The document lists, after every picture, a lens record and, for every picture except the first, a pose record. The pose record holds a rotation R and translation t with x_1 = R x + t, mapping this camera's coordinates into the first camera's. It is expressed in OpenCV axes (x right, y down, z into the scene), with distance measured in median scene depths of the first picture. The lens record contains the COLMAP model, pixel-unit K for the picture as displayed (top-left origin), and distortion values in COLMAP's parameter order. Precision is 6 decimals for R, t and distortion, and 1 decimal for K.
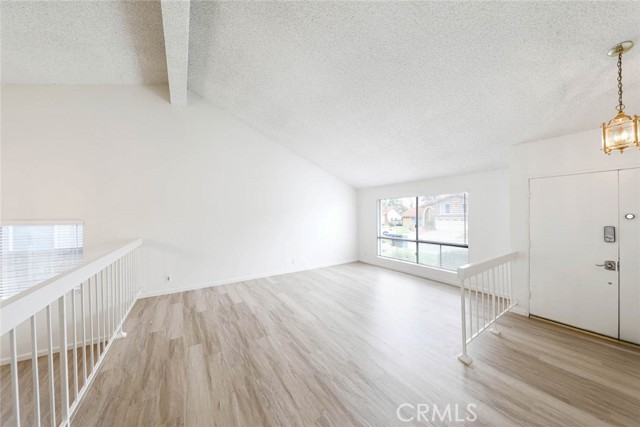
lens RADIAL K [[201.0, 0, 320.9], [0, 201.0, 223.2], [0, 0, 1]] dist [0.000157, -0.000006]
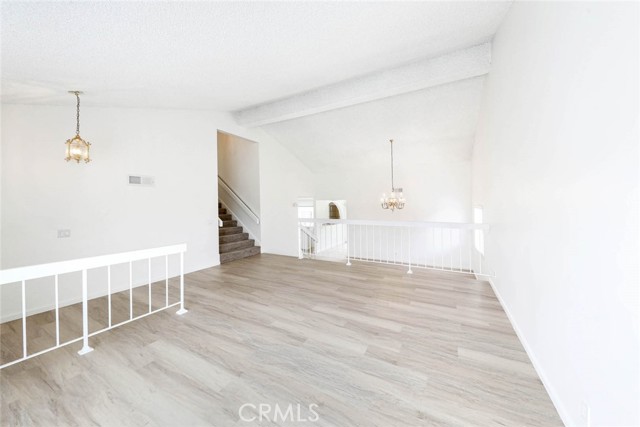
lens RADIAL K [[210.3, 0, 341.5], [0, 210.3, 205.8], [0, 0, 1]] dist [0.001092, 0.000047]
pose [[-0.866421, 0.011899, -0.499172, 0.299313], [-0.005079, 0.999454, 0.032640, -0.049034], [0.499288, 0.030815, -0.865888, 1.630086]]
